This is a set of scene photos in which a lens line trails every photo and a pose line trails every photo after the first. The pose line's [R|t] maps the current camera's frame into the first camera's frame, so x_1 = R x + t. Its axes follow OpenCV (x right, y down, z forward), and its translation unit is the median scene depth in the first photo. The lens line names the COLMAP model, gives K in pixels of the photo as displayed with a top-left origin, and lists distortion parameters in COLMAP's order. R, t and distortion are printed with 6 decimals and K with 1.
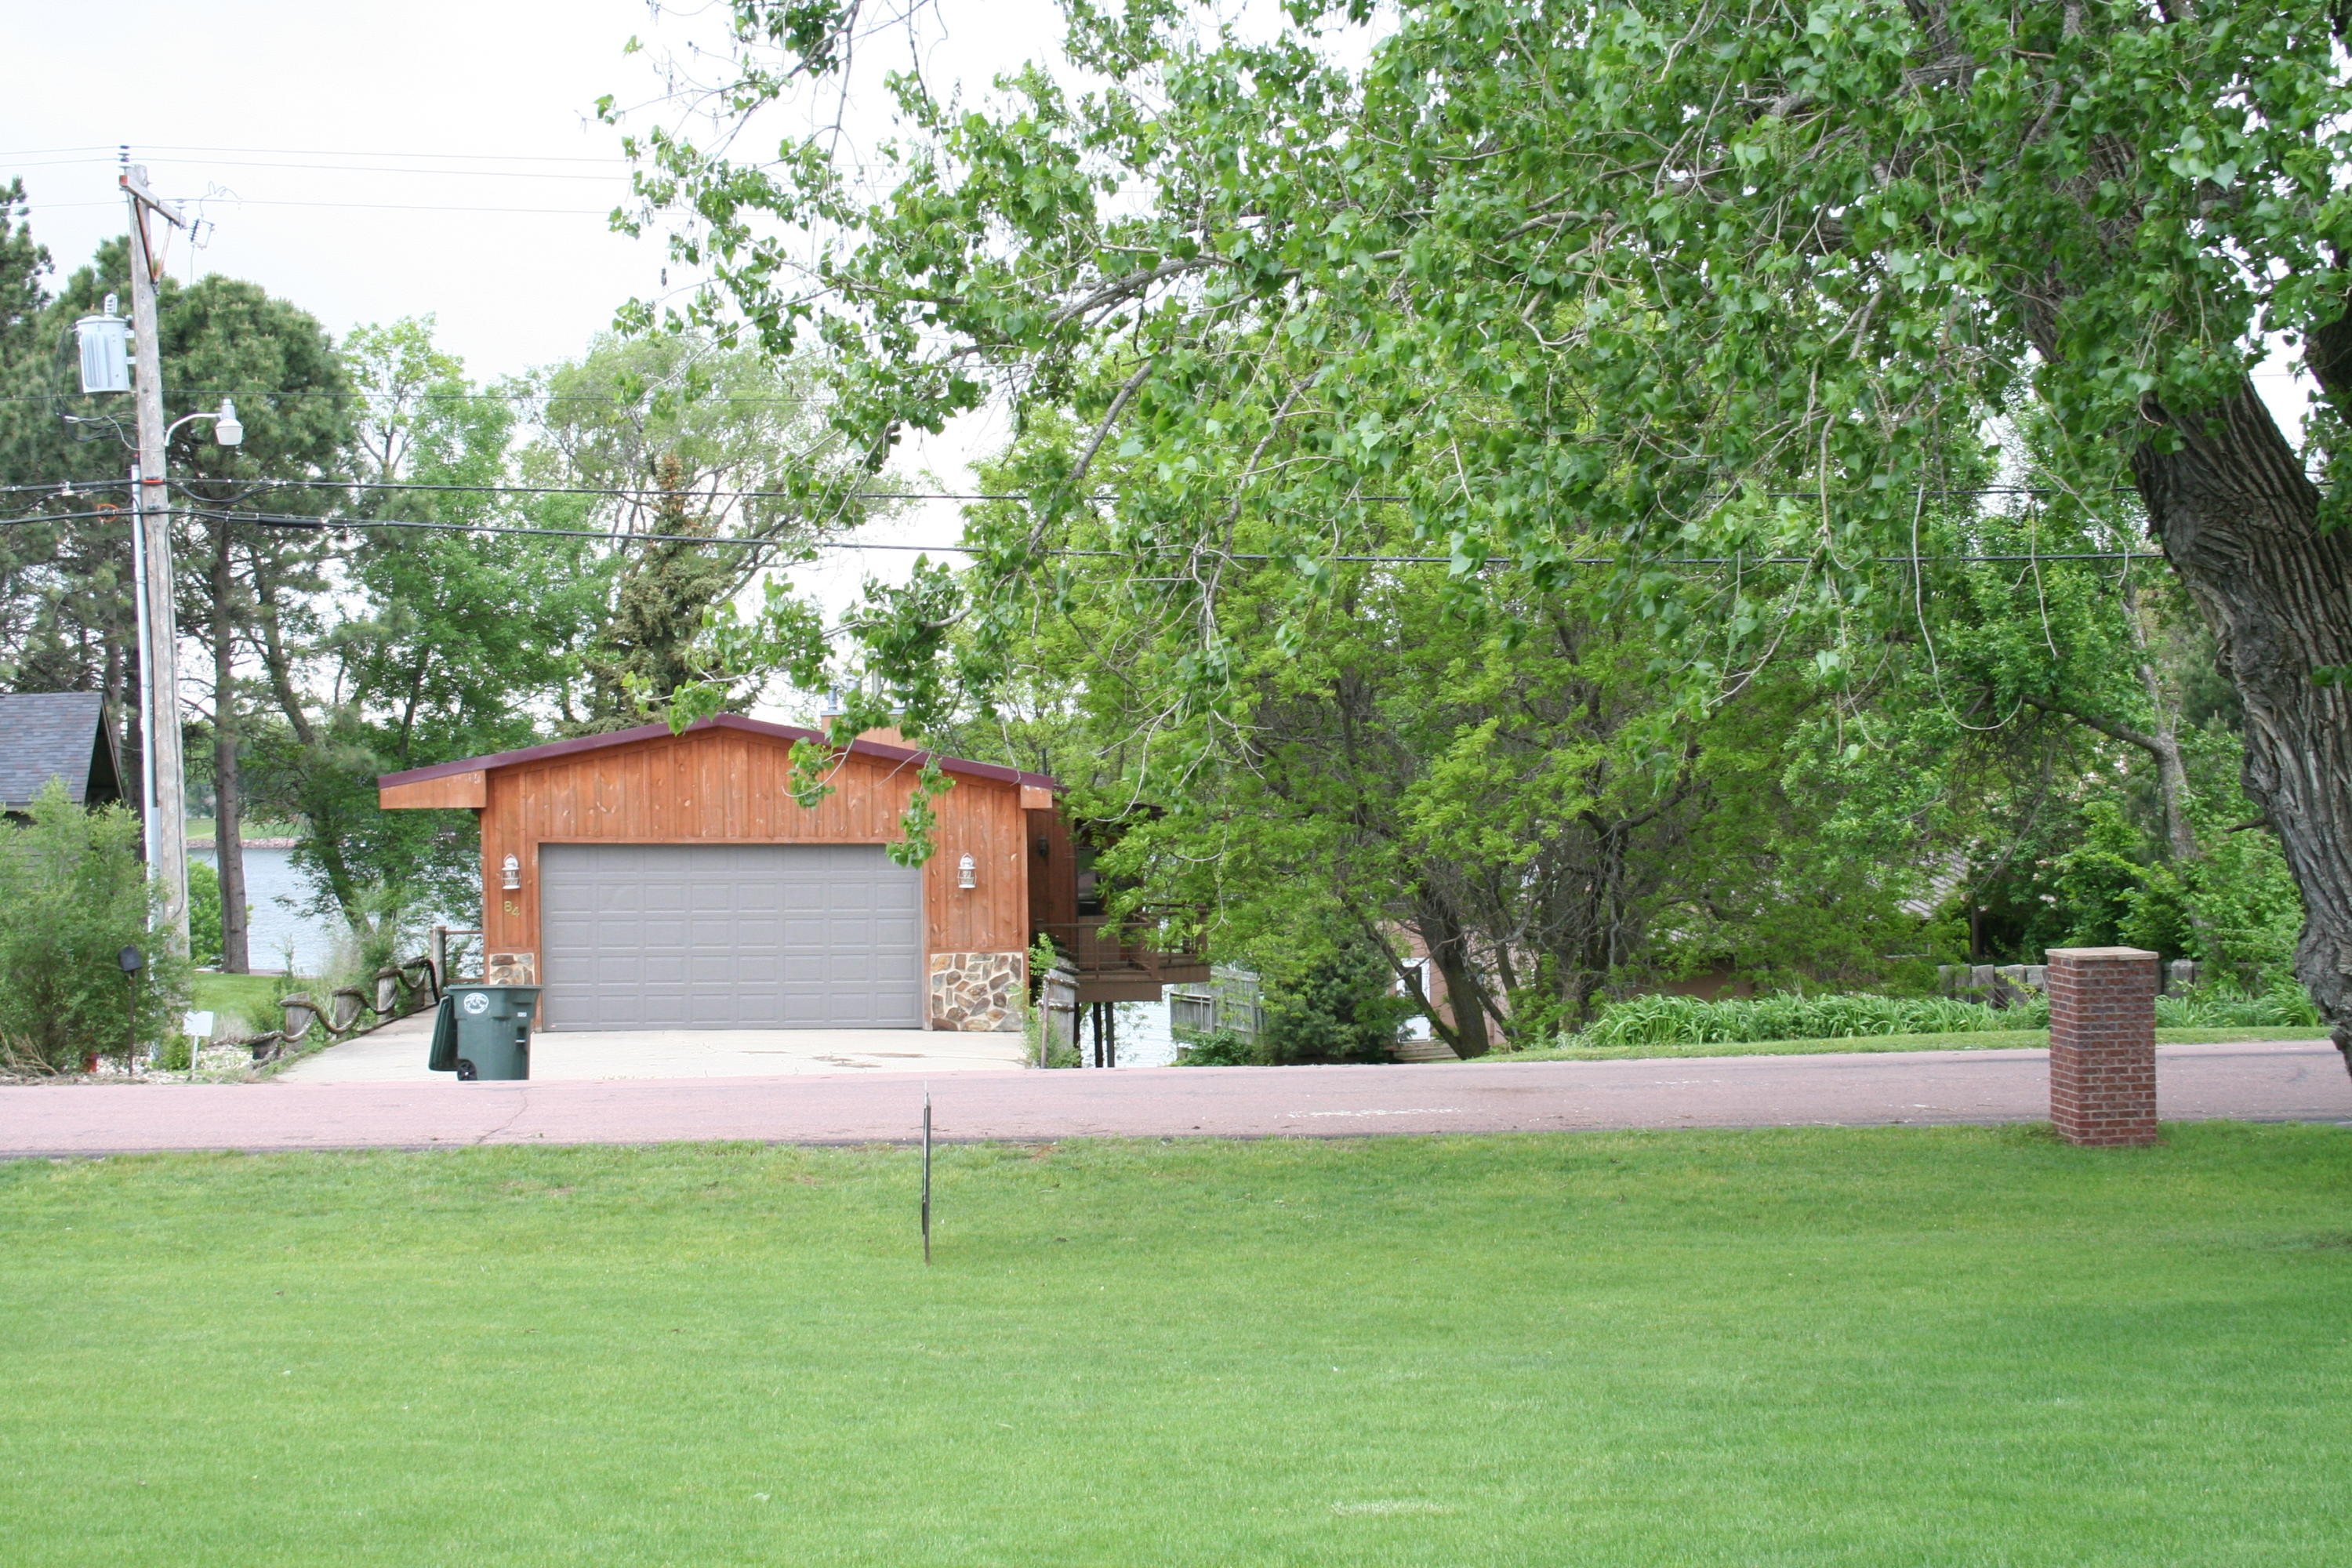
lens RADIAL K [[3684.8, 0, 1176.0], [0, 3684.8, 784.0], [0, 0, 1]] dist [-0.158113, -0.009556]
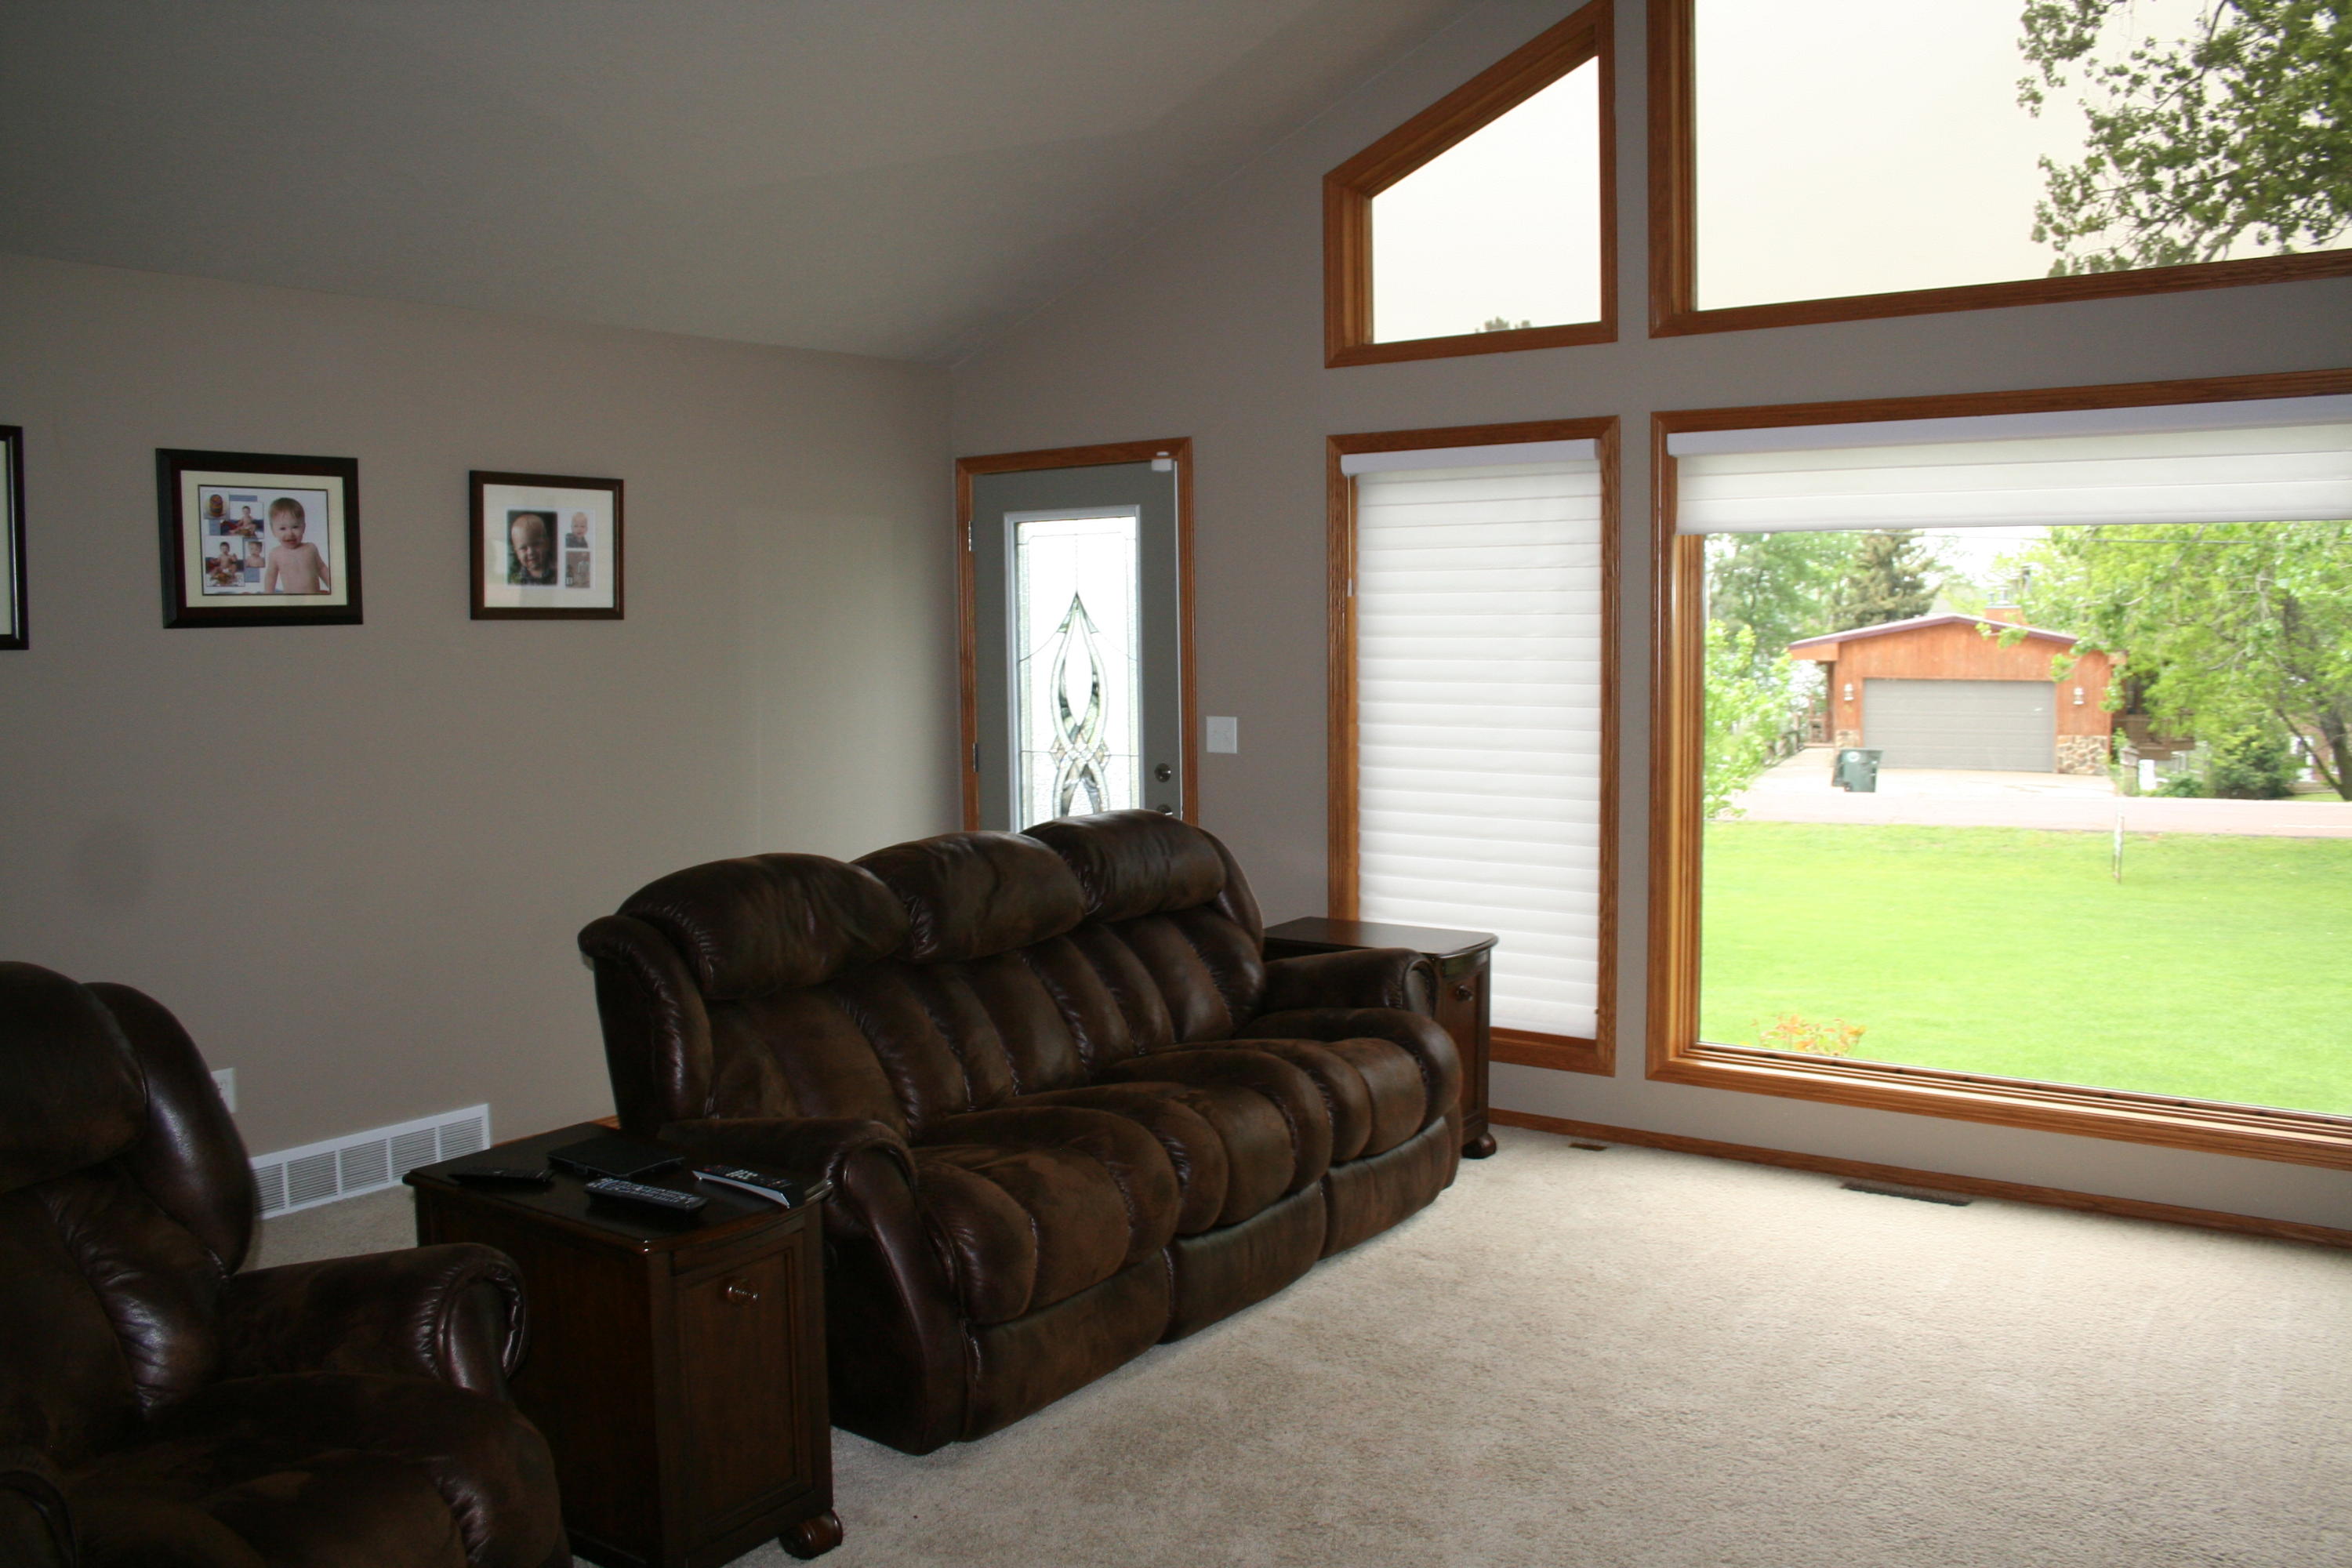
lens RADIAL K [[1959.4, 0, 1175.4], [0, 1959.4, 767.5], [0, 0, 1]] dist [-0.138965, 0.095229]
pose [[0.891385, 0.036981, -0.451735, -0.025467], [-0.003027, 0.997129, 0.075657, -0.014551], [0.453236, -0.066072, 0.888938, -0.151148]]
